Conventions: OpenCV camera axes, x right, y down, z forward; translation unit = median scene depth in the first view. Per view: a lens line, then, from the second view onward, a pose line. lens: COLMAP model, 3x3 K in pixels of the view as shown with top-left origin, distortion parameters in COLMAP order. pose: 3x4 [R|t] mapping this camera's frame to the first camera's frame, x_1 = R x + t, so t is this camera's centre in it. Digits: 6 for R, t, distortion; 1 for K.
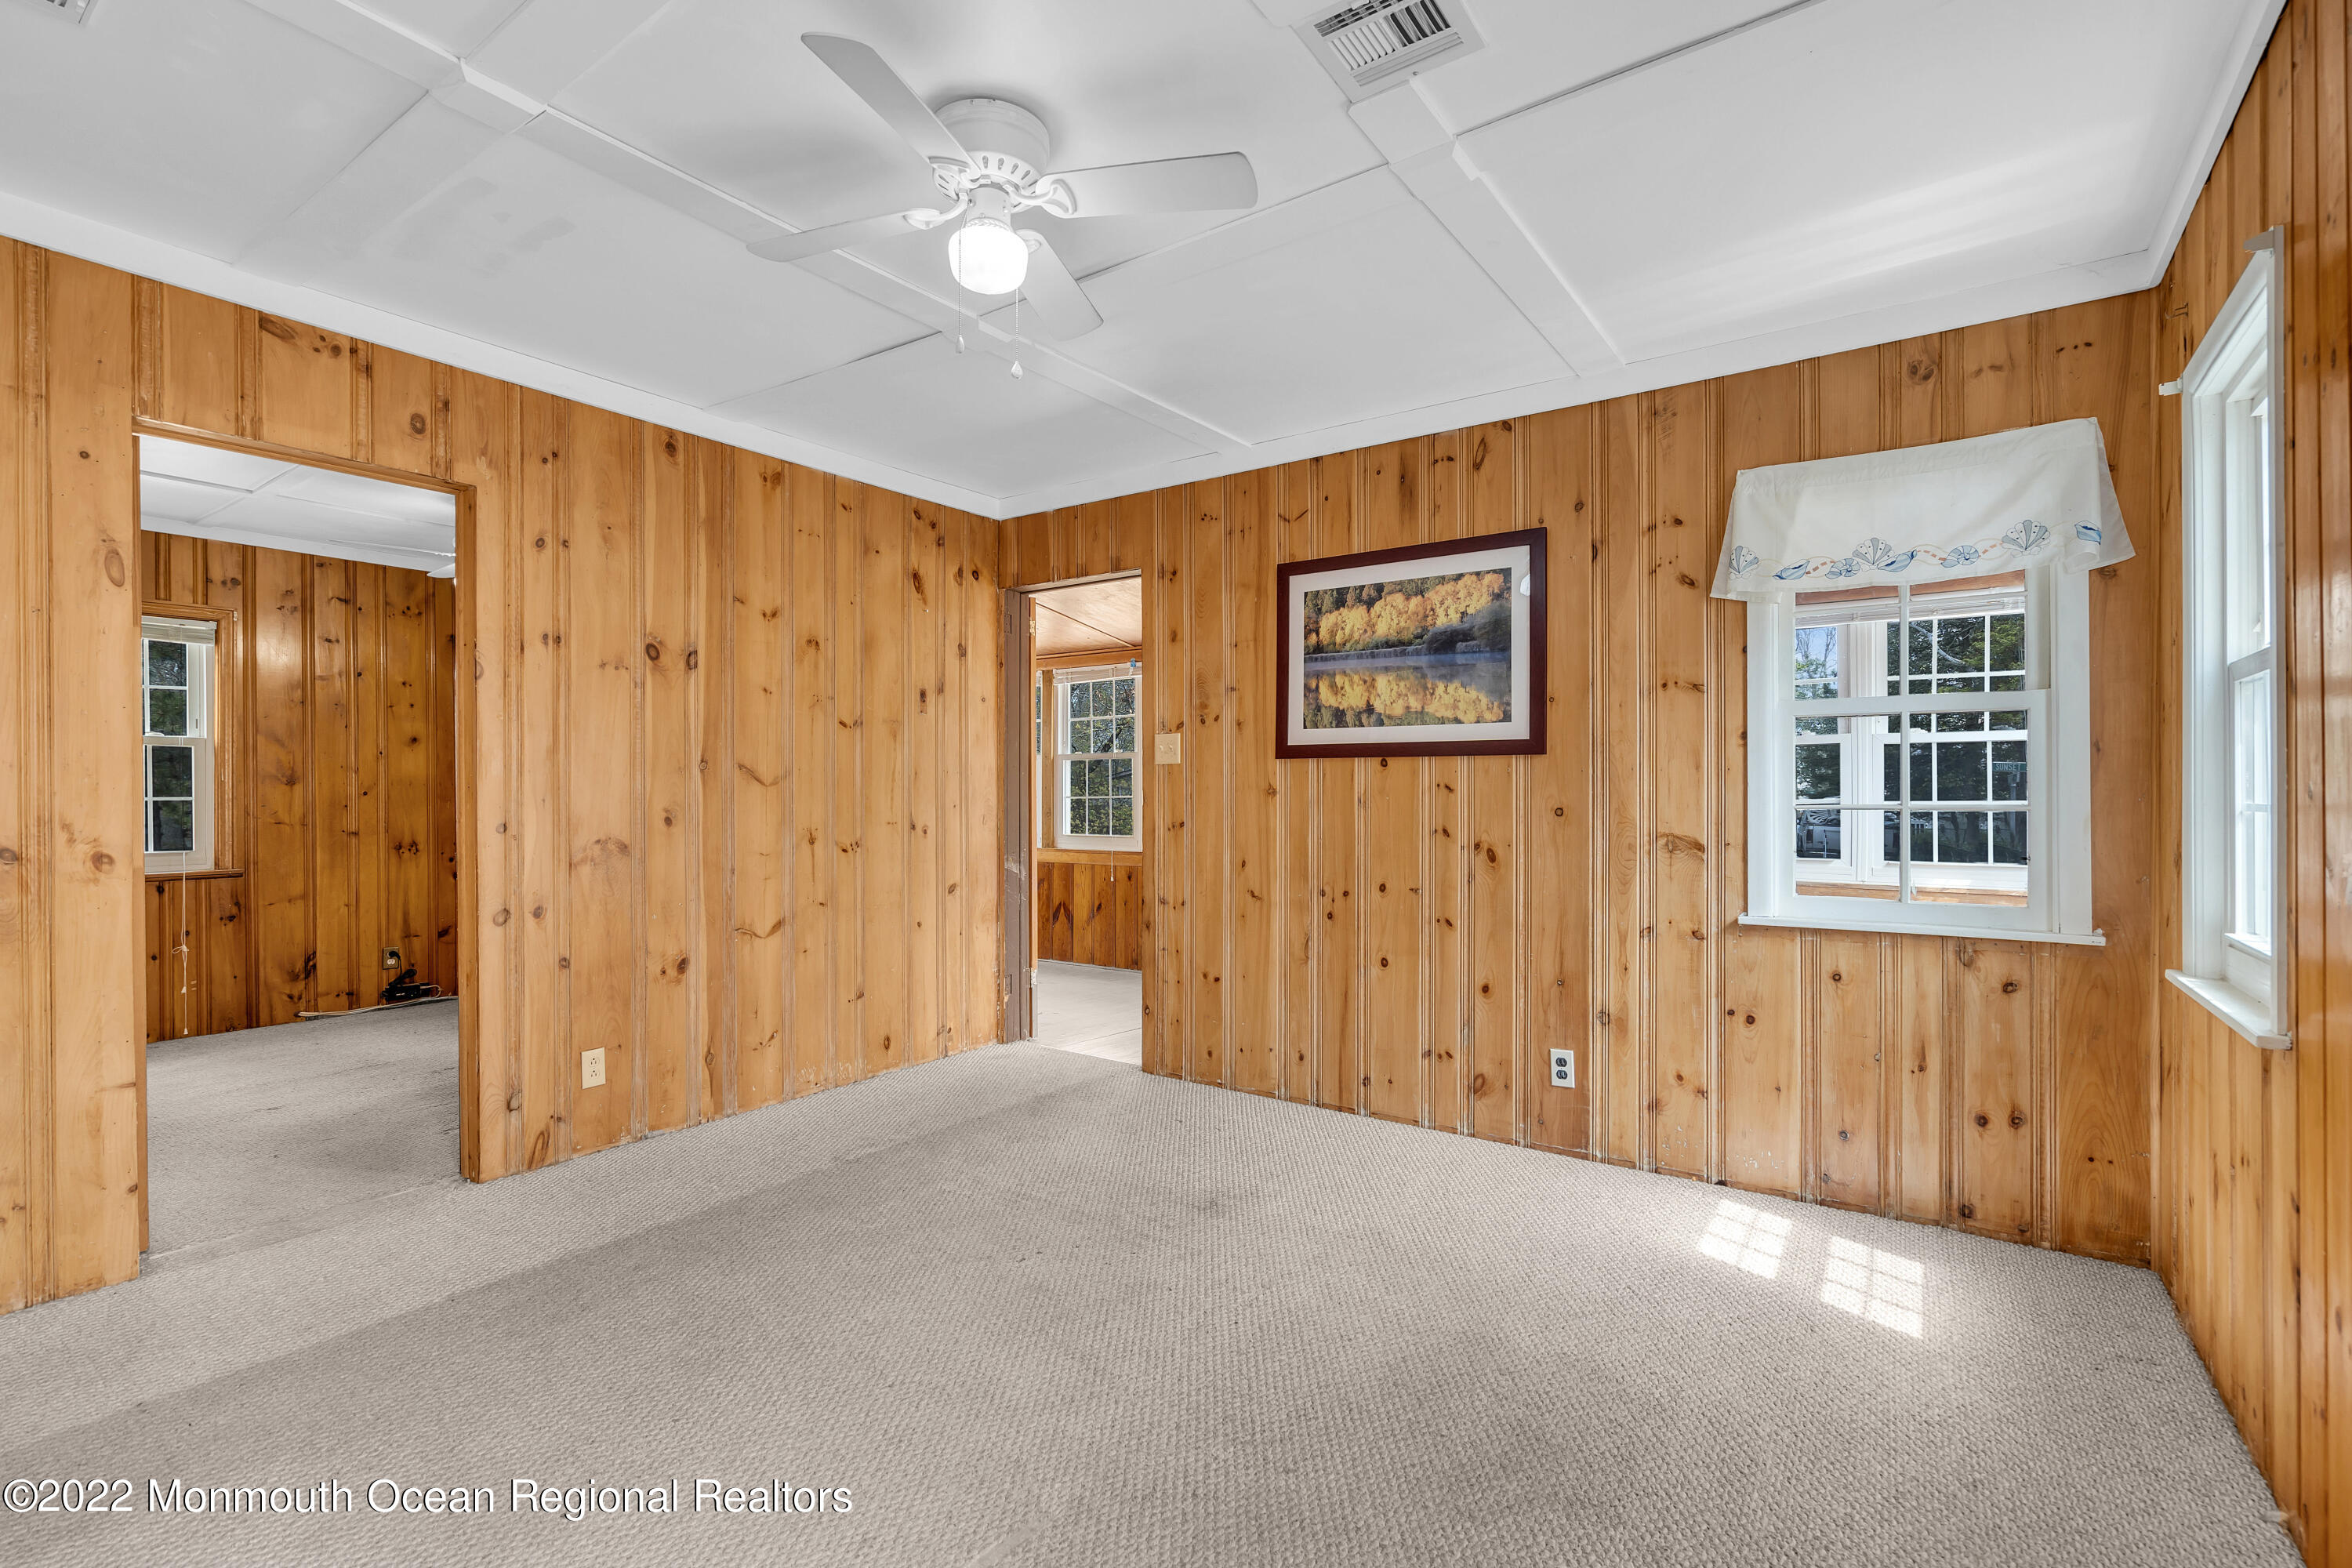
lens RADIAL K [[1063.0, 0, 1158.3], [0, 1063.0, 797.0], [0, 0, 1]] dist [-0.010849, 0.004214]
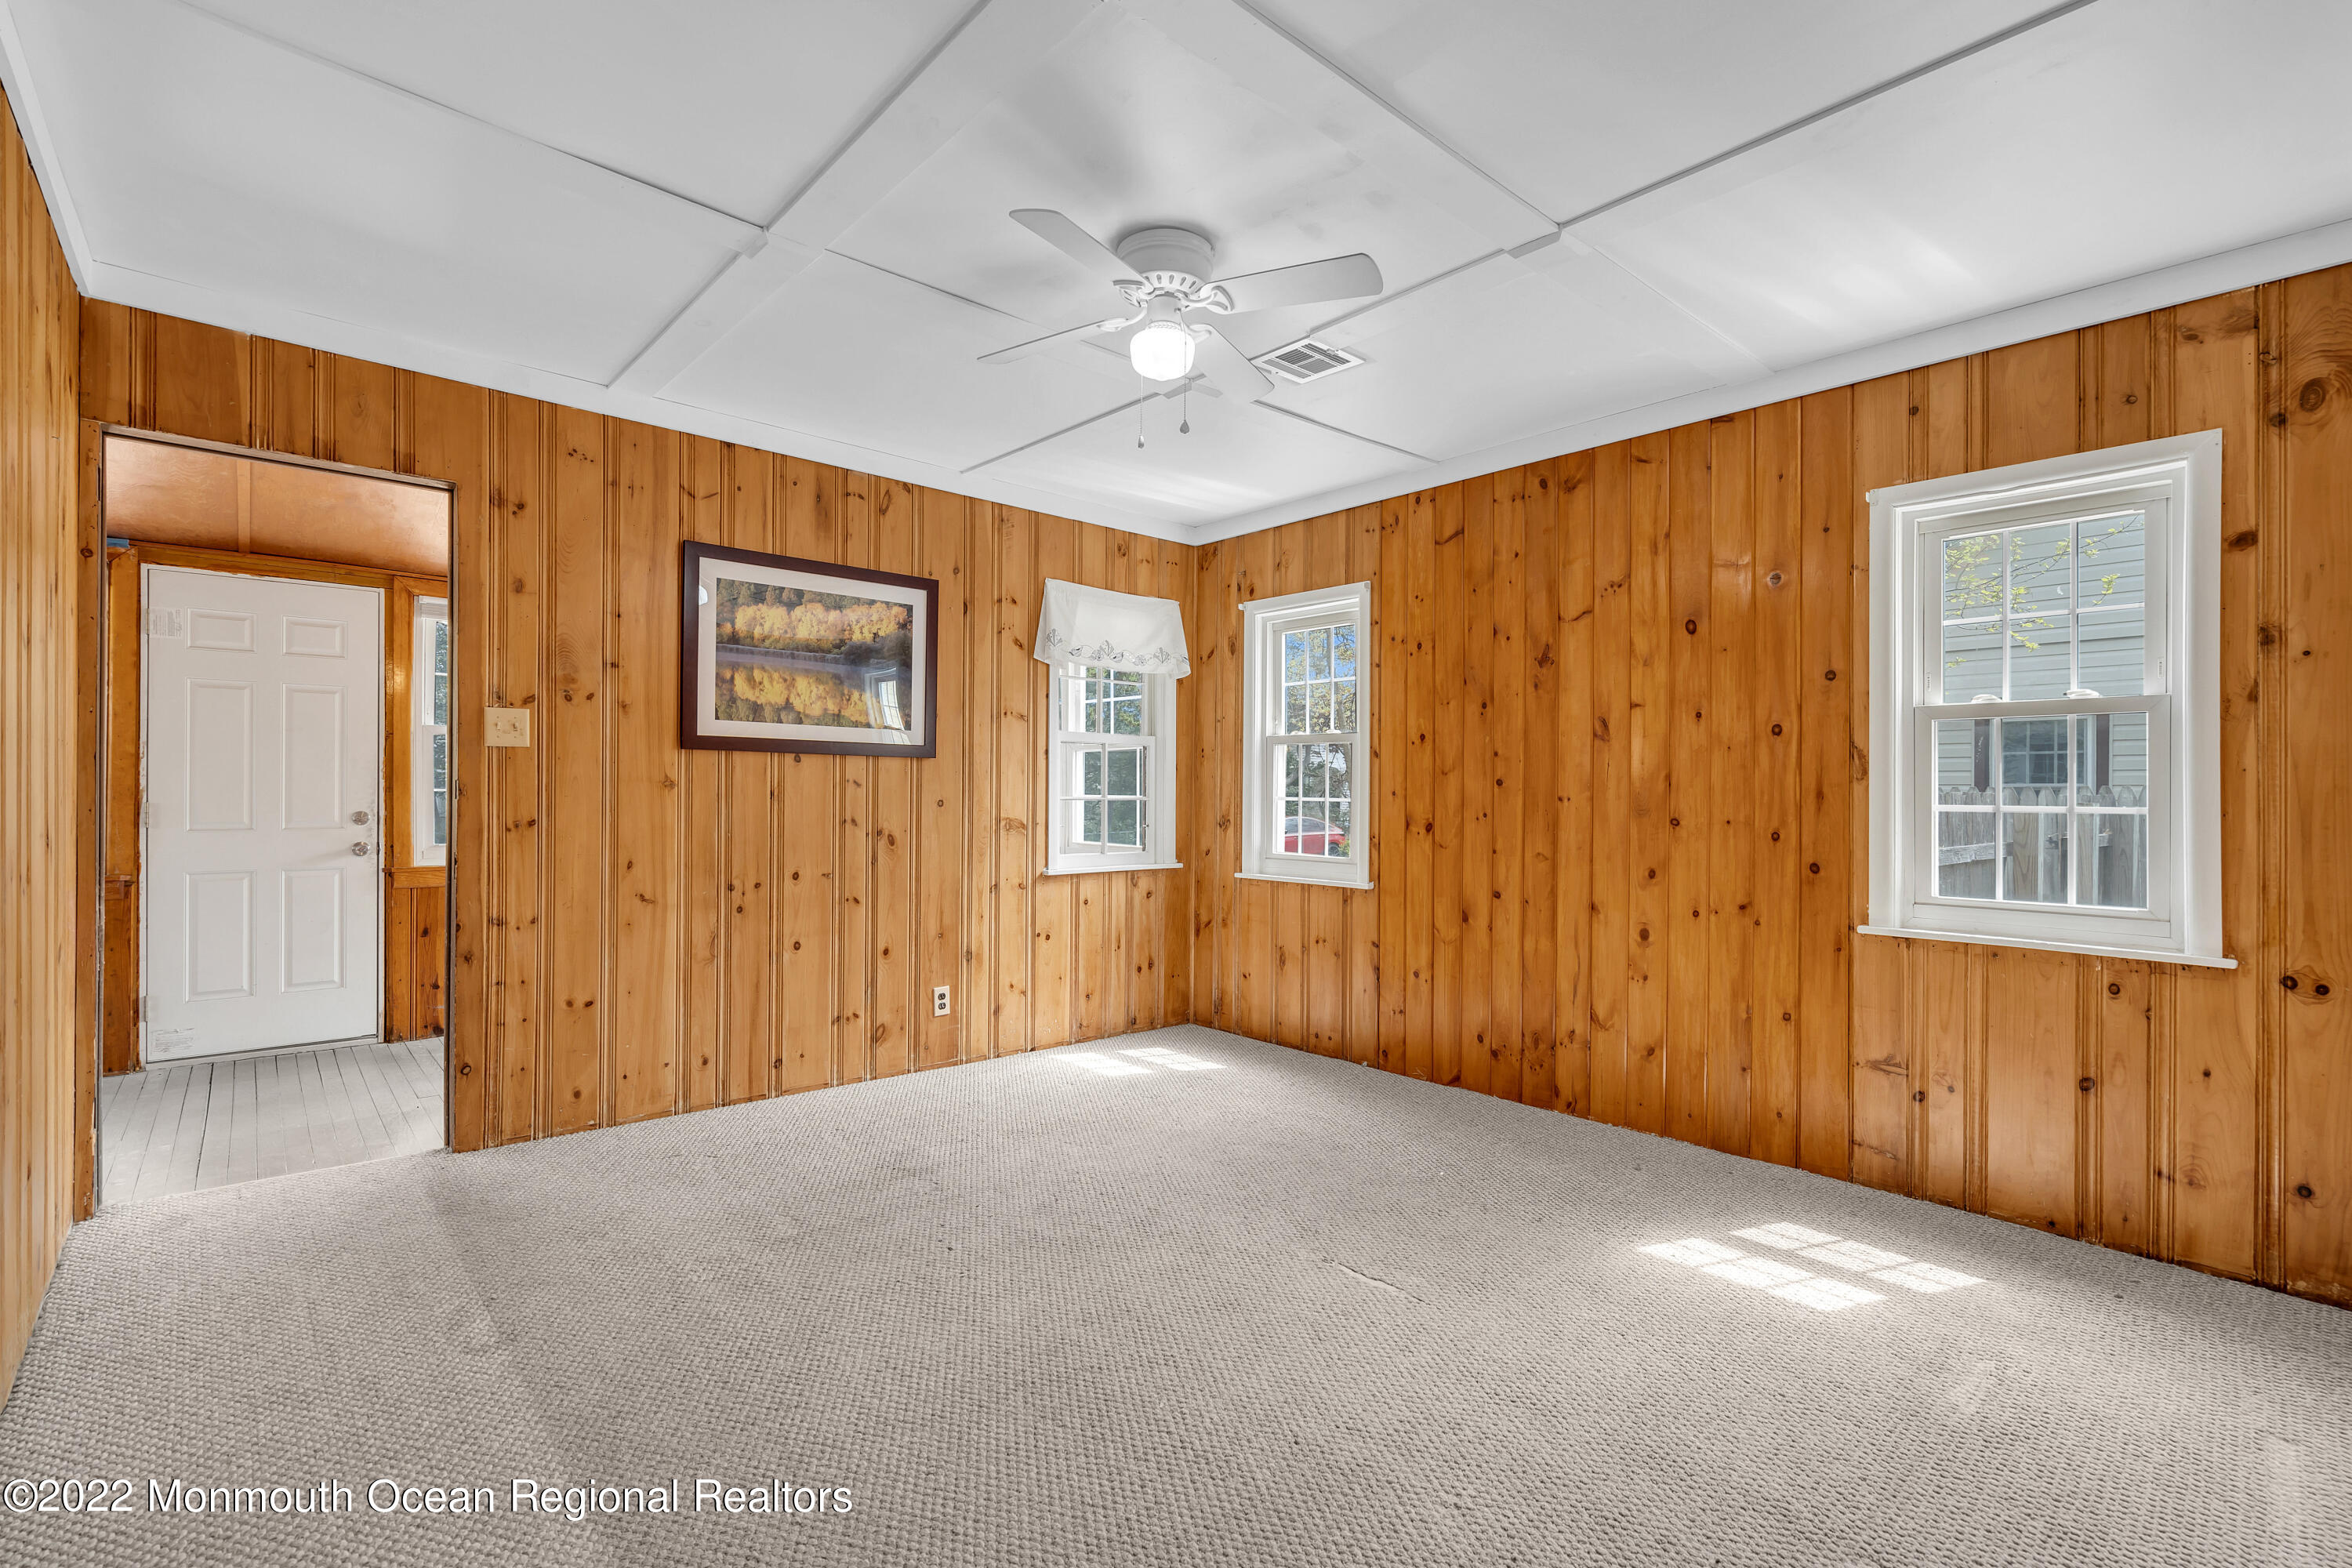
lens RADIAL K [[1063.0, 0, 1178.0], [0, 1063.0, 797.3], [0, 0, 1]] dist [-0.010849, 0.004214]
pose [[0.214166, -0.001263, 0.976796, -0.811449], [-0.006198, 0.999977, 0.002652, 0.001793], [-0.976778, -0.006622, 0.214154, 0.435578]]
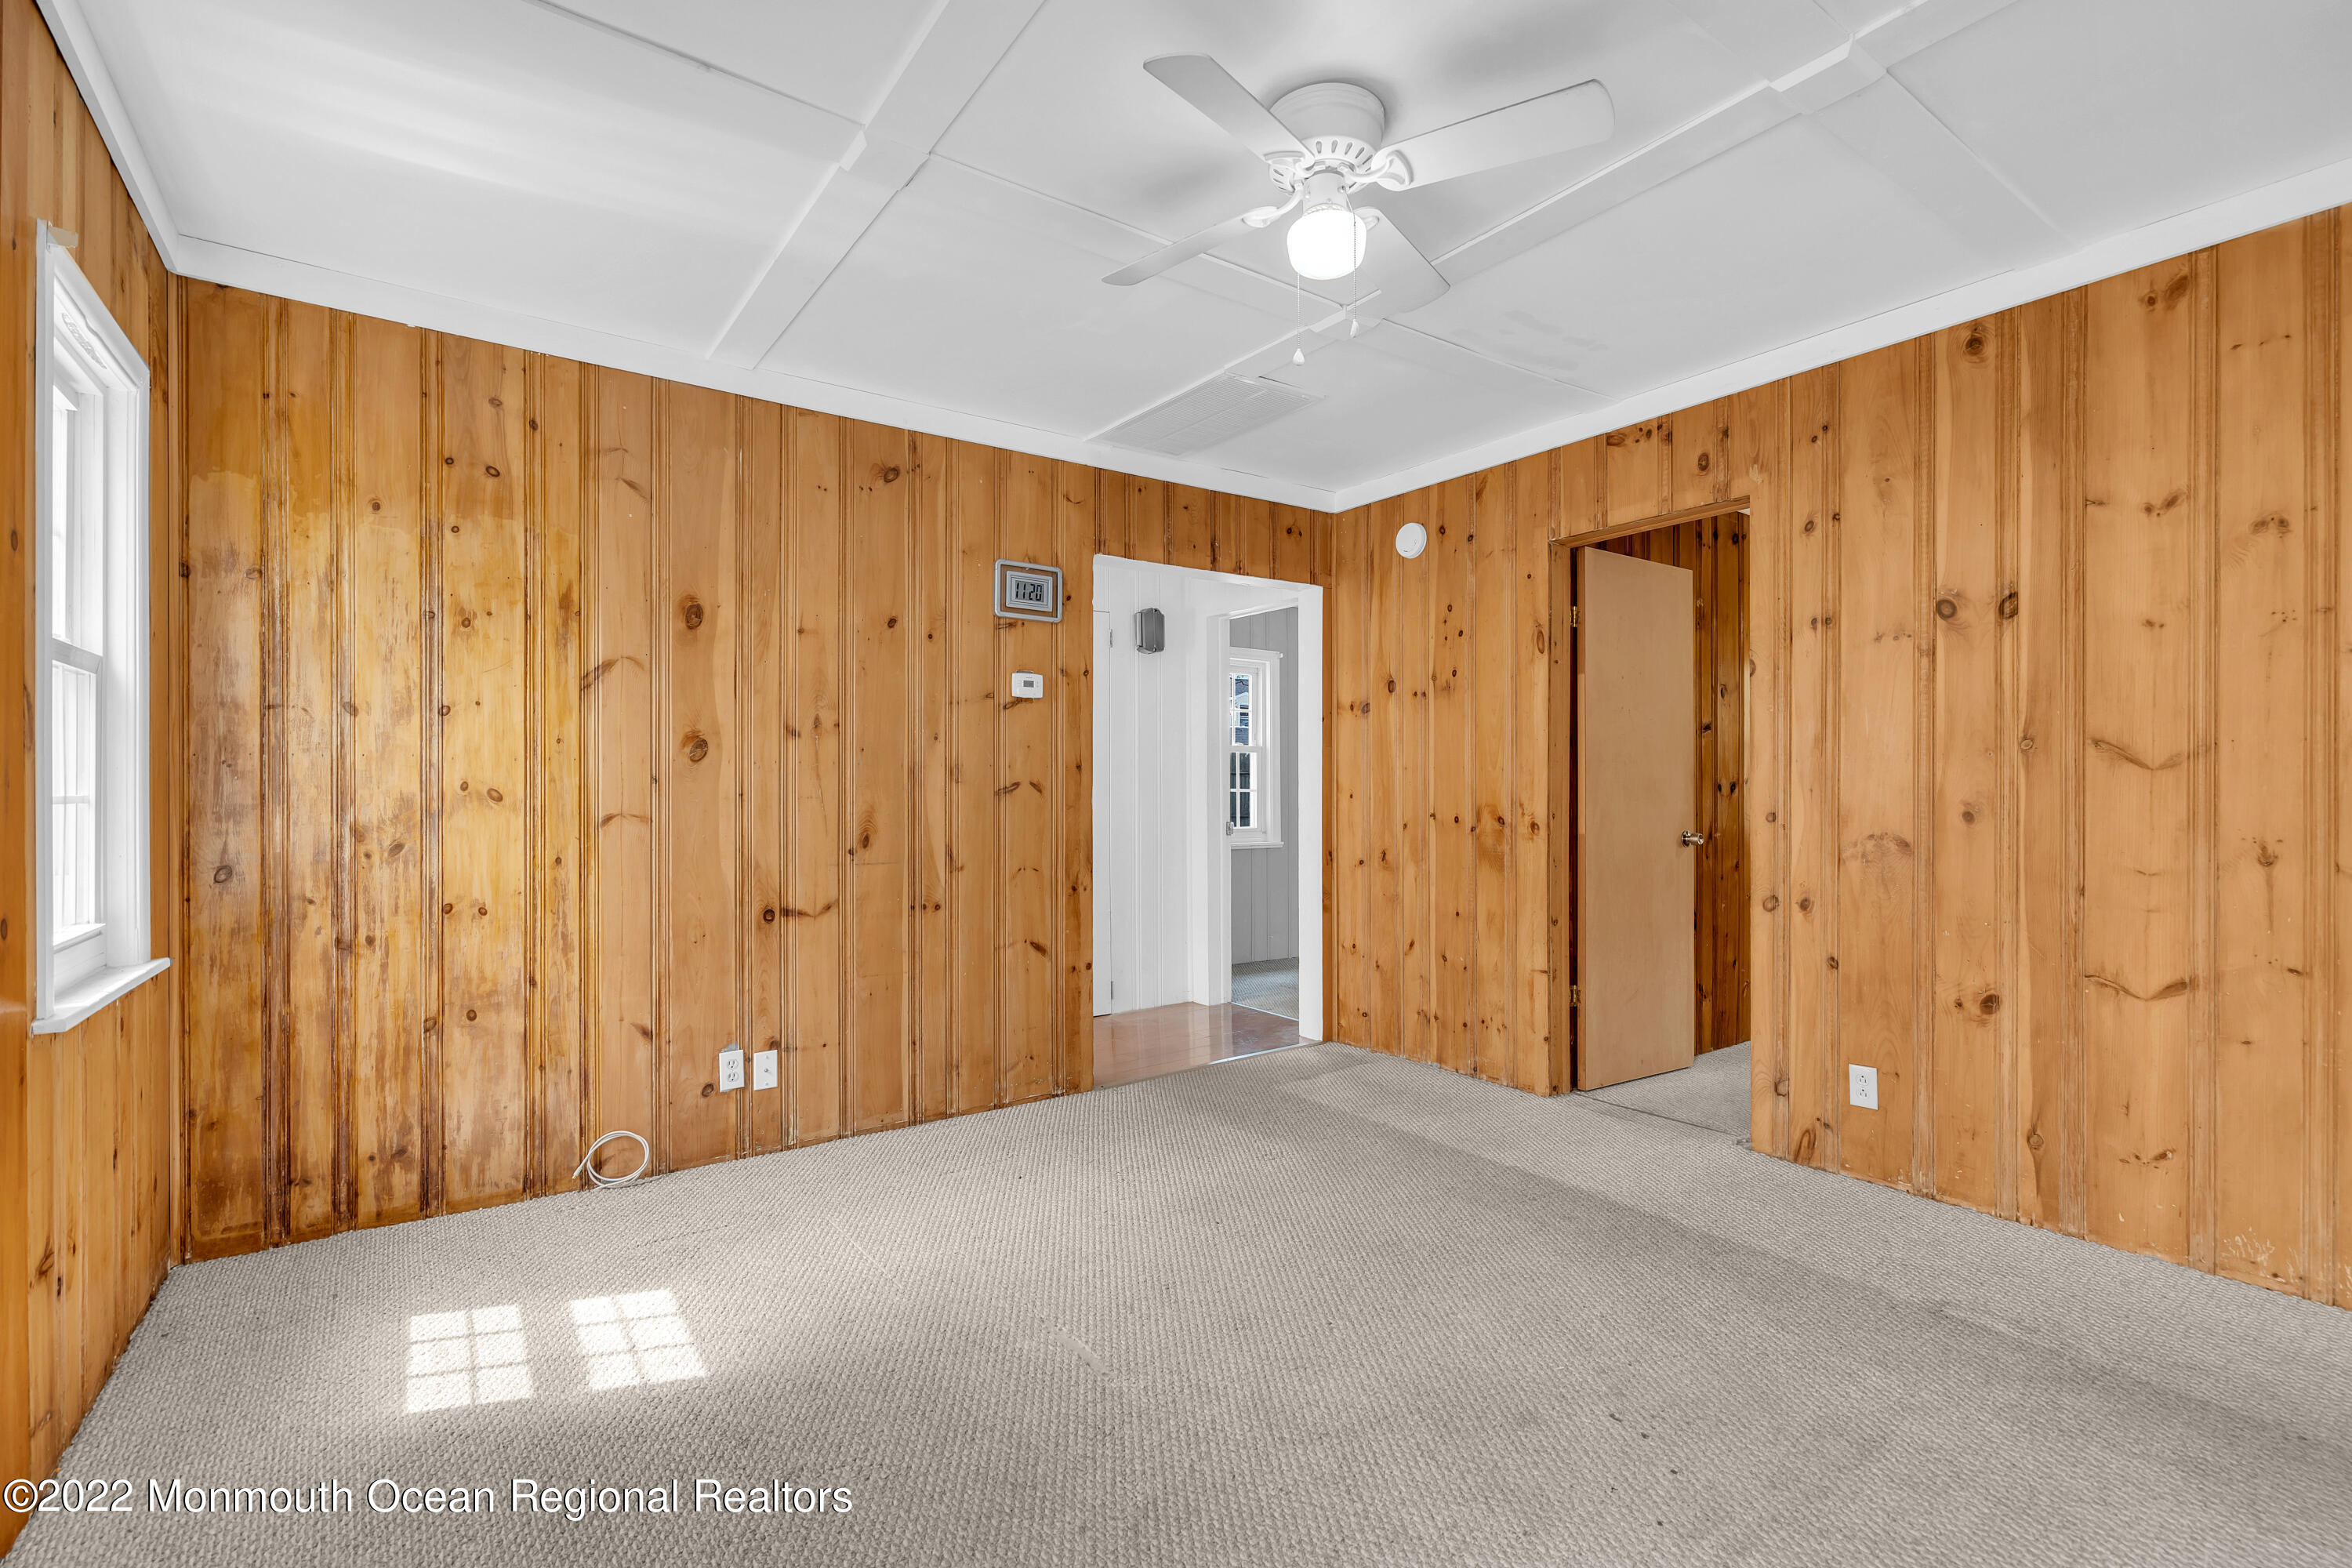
lens RADIAL K [[1063.0, 0, 1165.1], [0, 1063.0, 788.3], [0, 0, 1]] dist [-0.010849, 0.004214]
pose [[-0.325841, 0.002585, -0.945421, 0.504628], [0.003238, 0.999993, 0.001618, -0.002092], [0.945419, -0.002534, -0.325847, 0.717593]]
